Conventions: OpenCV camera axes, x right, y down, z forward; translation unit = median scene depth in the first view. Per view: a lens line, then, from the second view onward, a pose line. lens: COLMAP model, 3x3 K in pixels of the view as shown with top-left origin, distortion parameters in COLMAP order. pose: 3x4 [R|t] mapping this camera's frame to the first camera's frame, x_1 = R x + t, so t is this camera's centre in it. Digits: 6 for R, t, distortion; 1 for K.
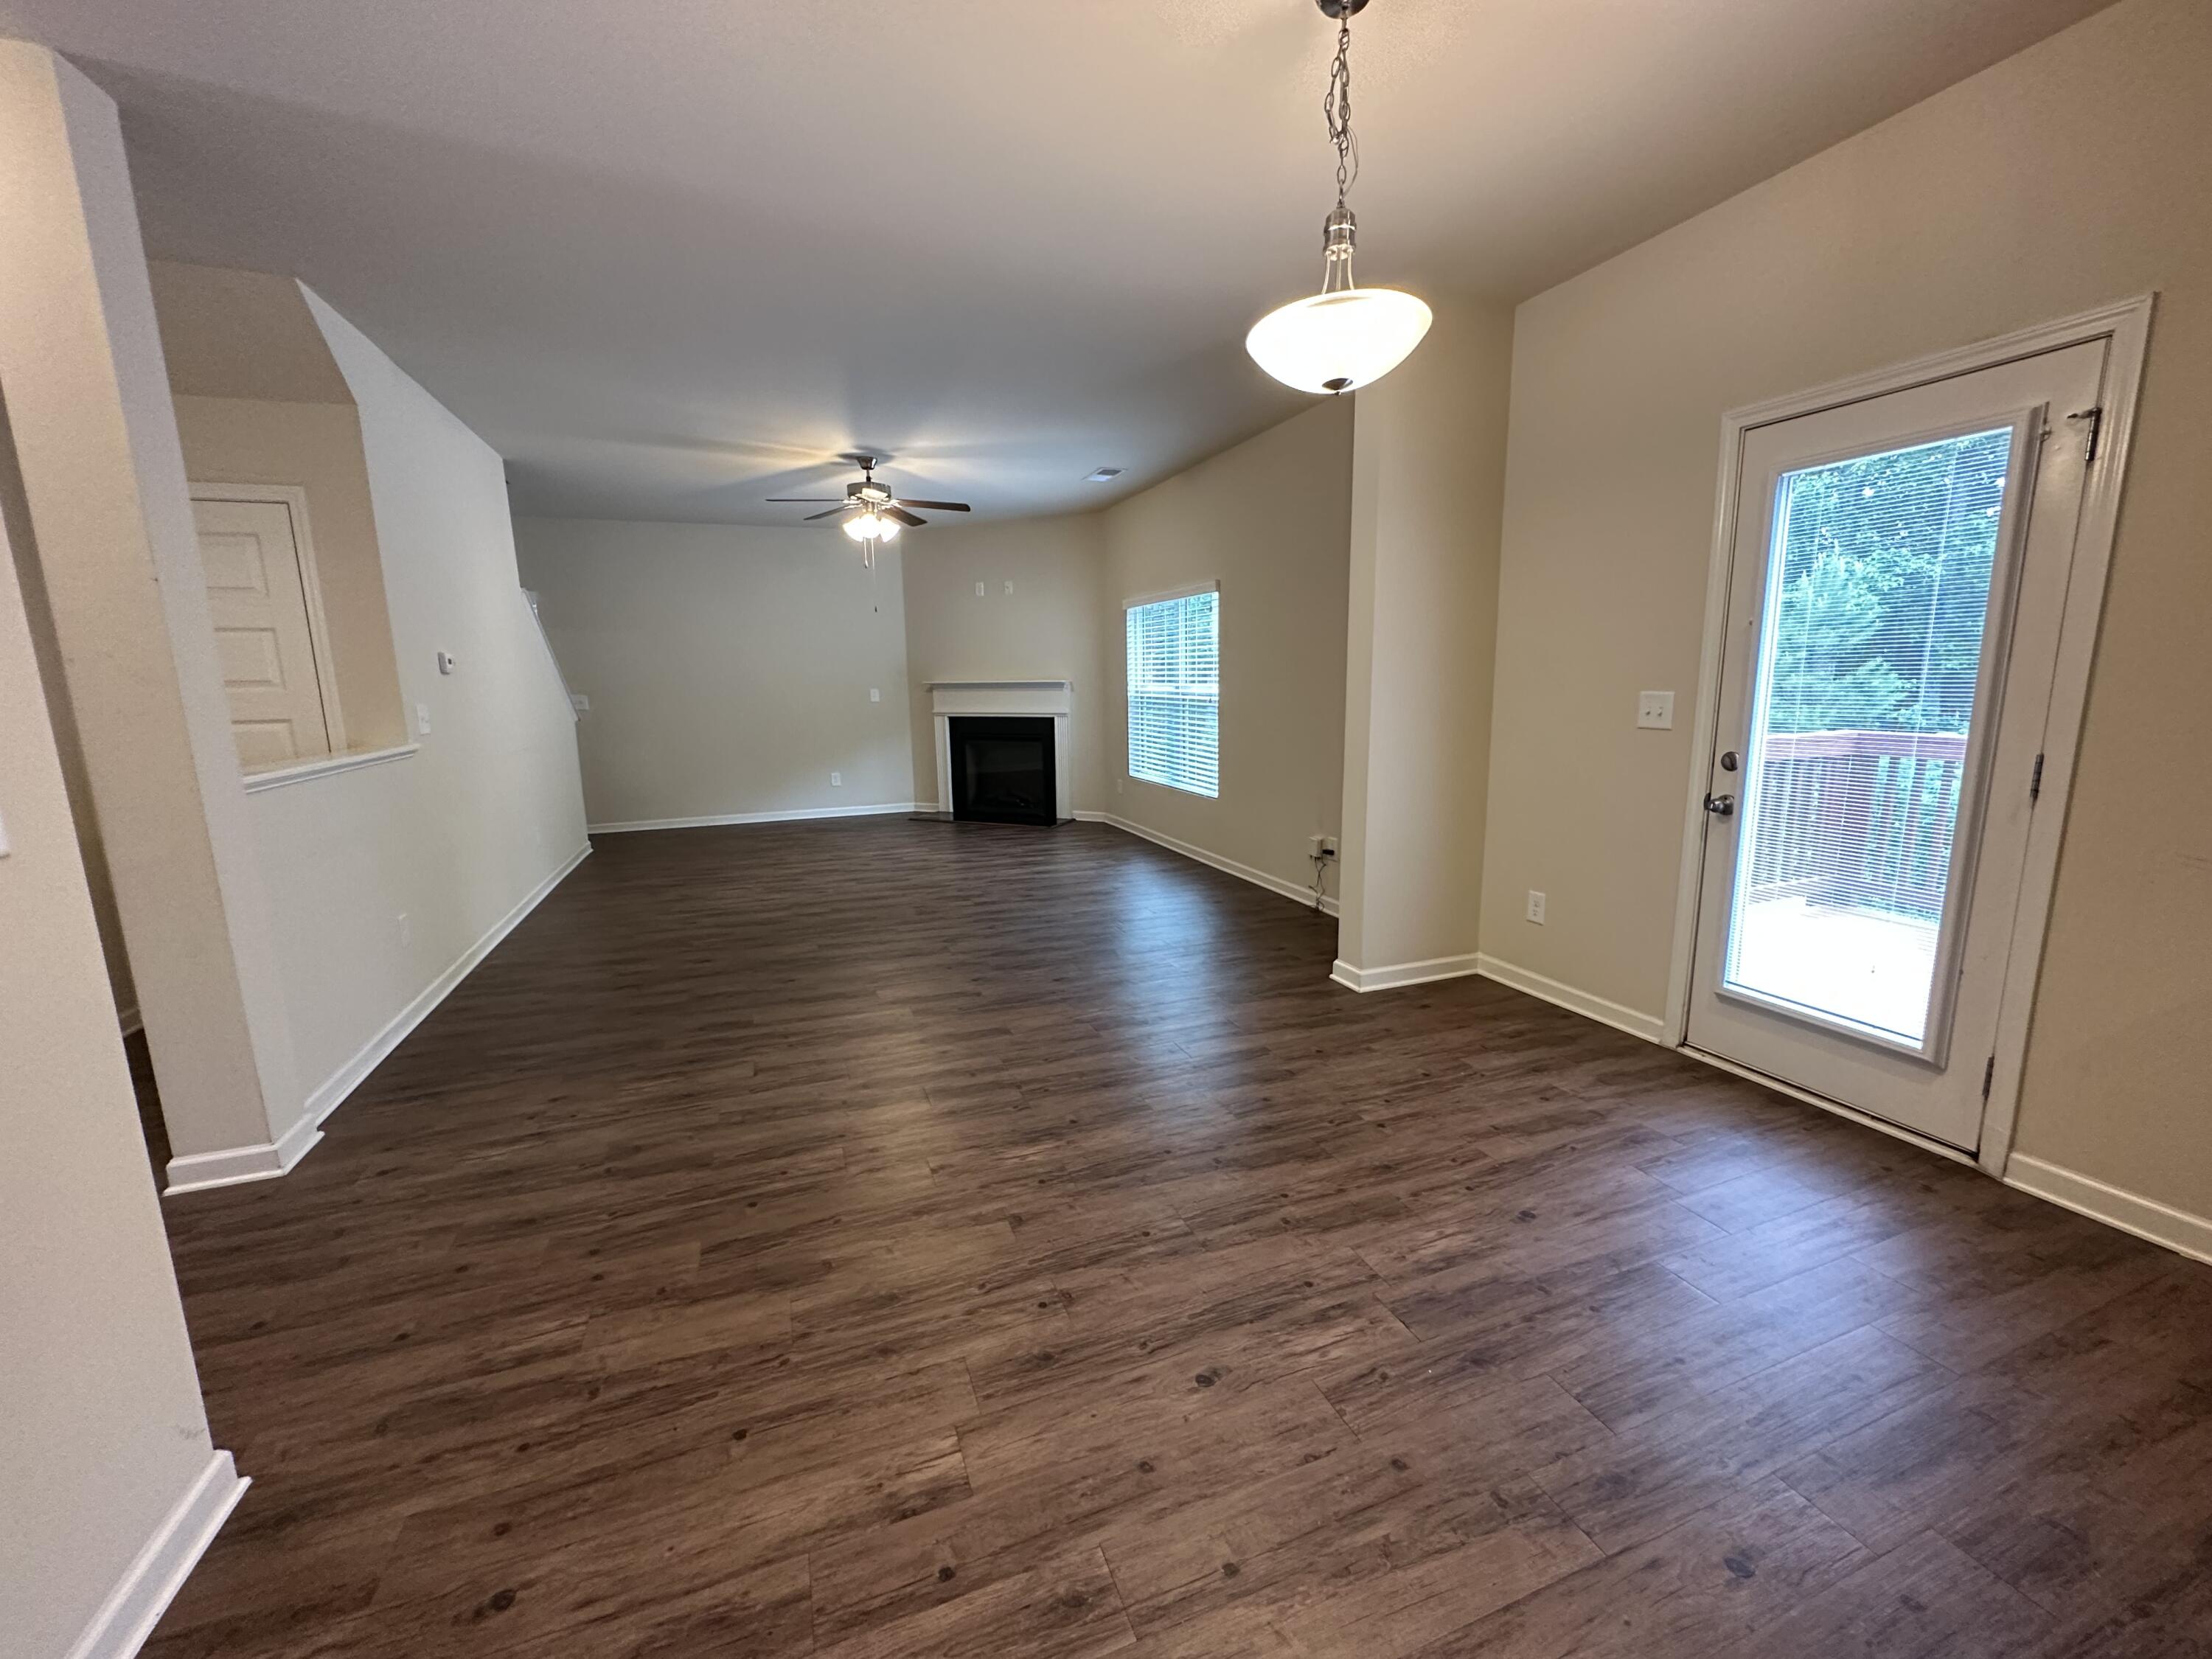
lens RADIAL K [[885.6, 0, 1104.7], [0, 885.6, 831.9], [0, 0, 1]] dist [0.001585, 0.000100]
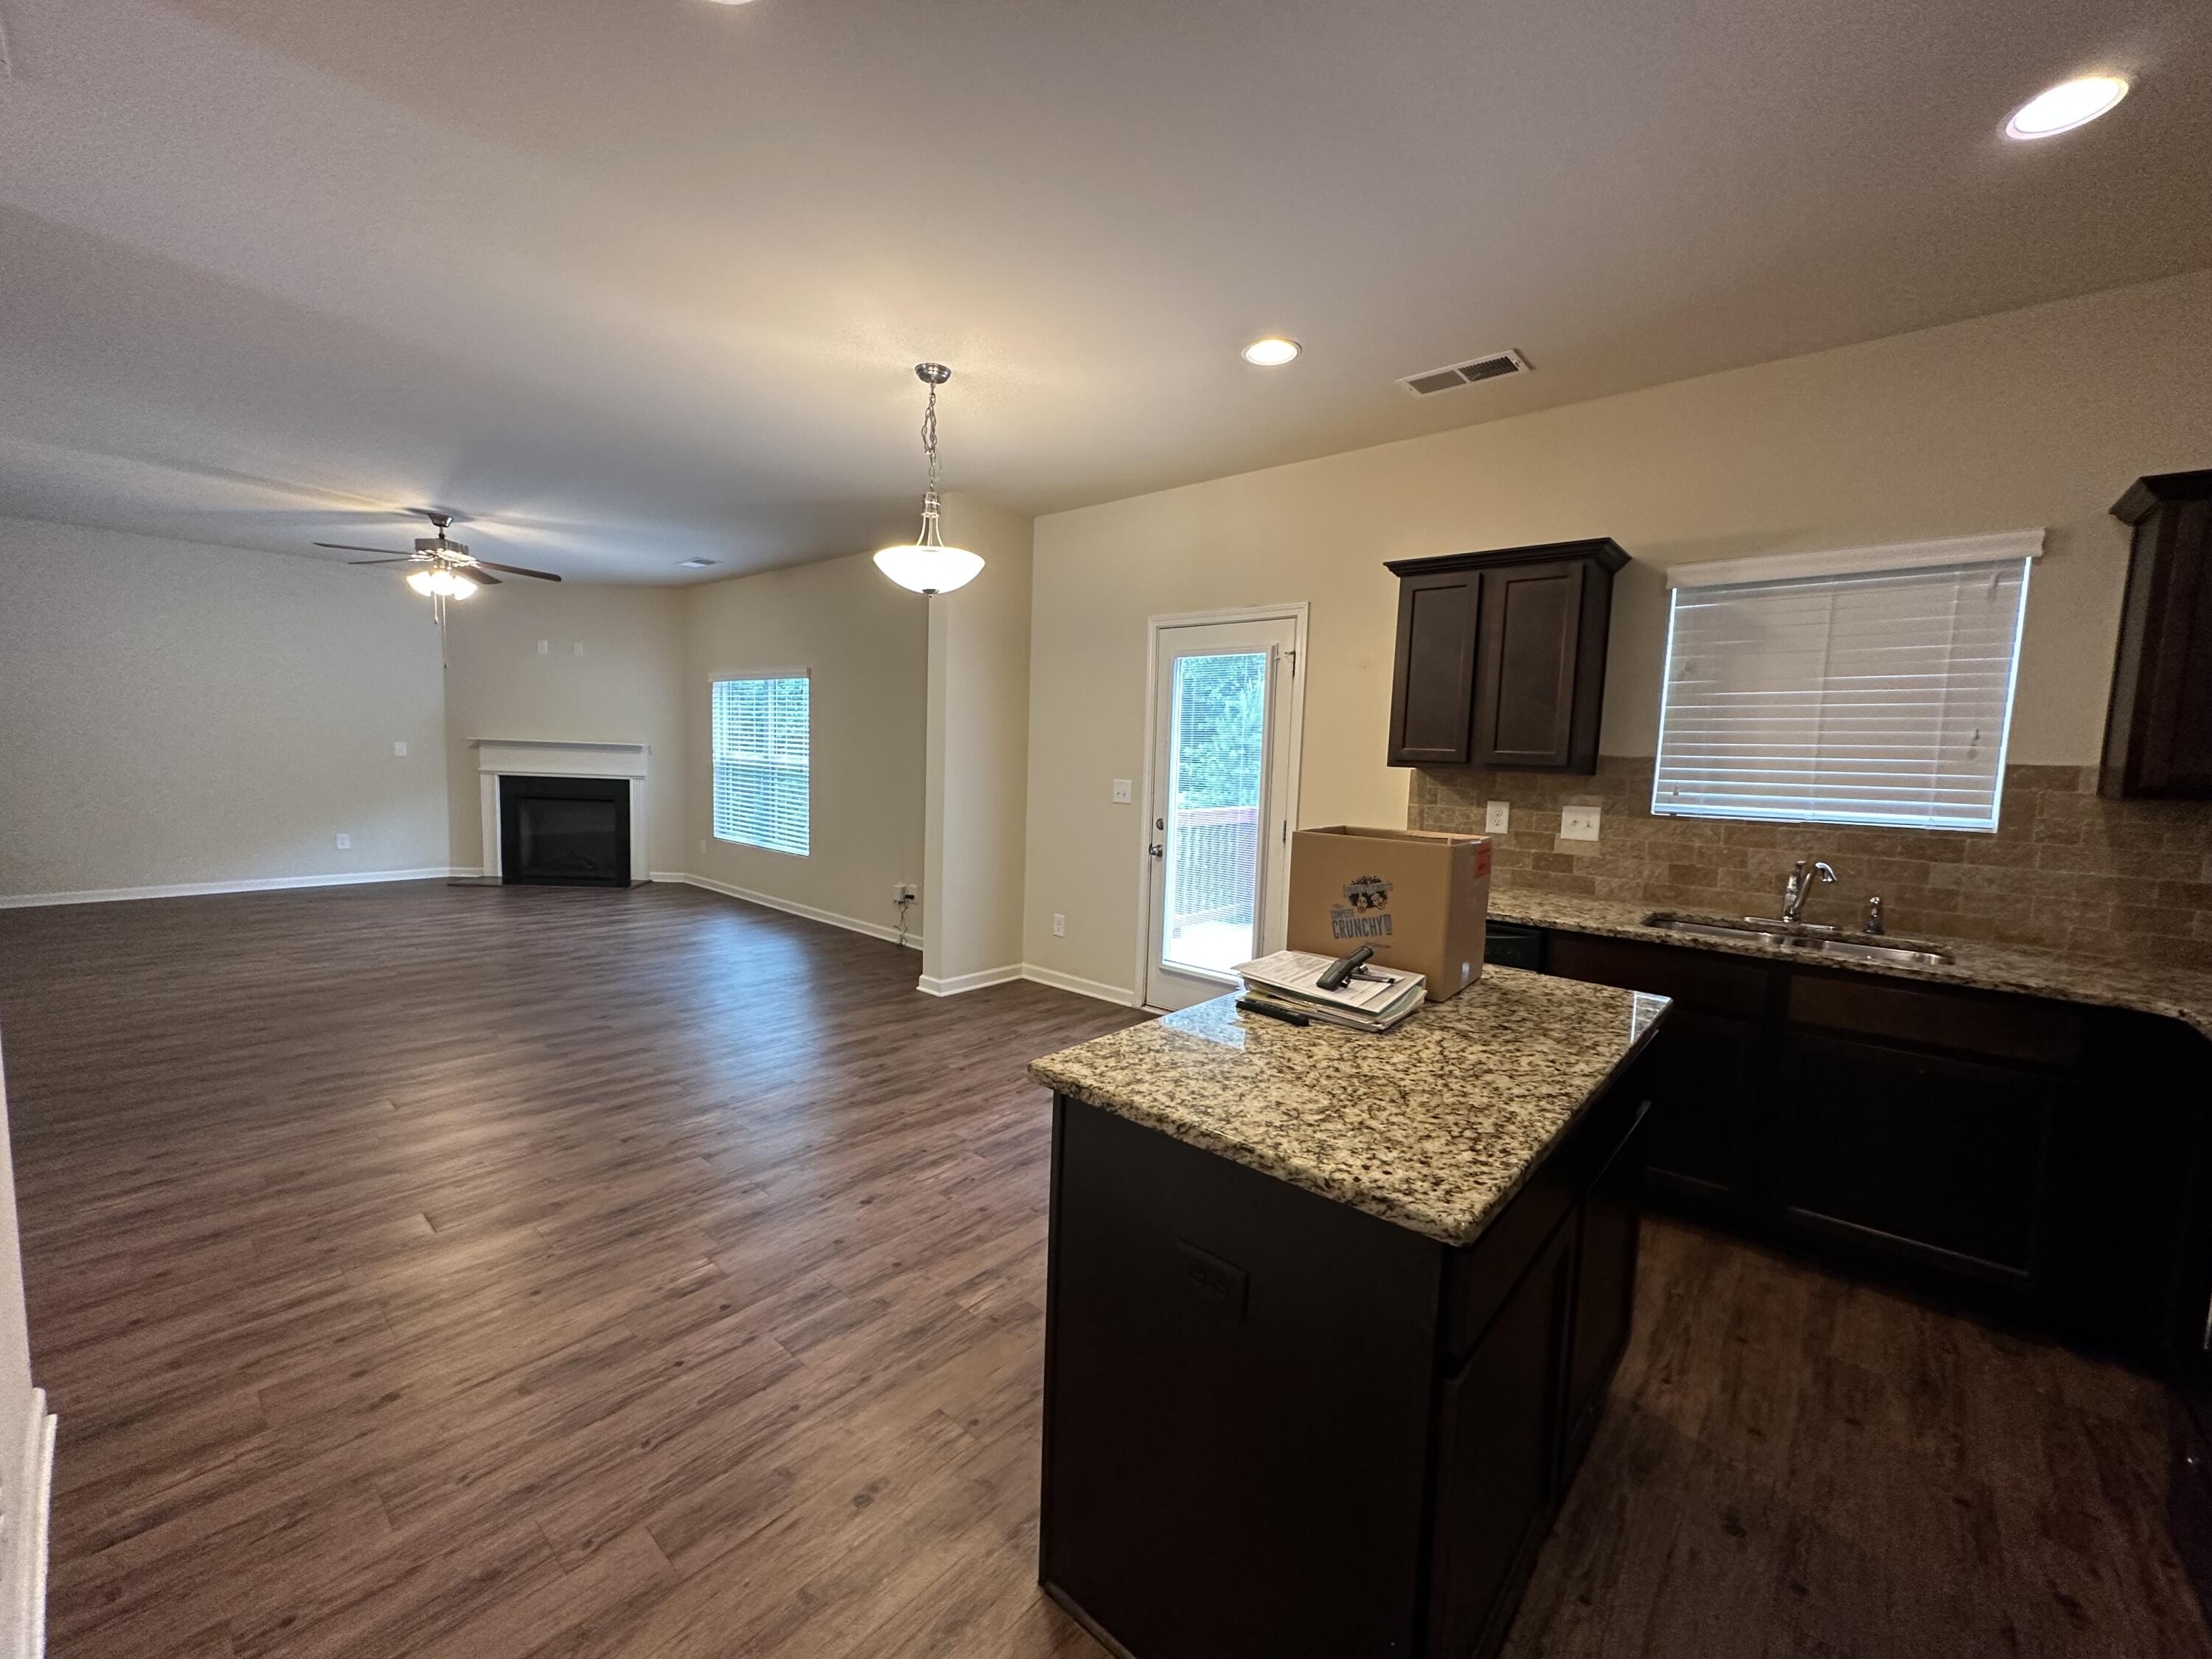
lens RADIAL K [[885.6, 0, 1104.7], [0, 885.6, 831.9], [0, 0, 1]] dist [0.001585, 0.000100]
pose [[0.882681, 0.004065, 0.469955, -0.133715], [0.031305, 0.997233, -0.067423, 0.036574], [-0.468928, 0.074225, 0.880112, -0.338240]]
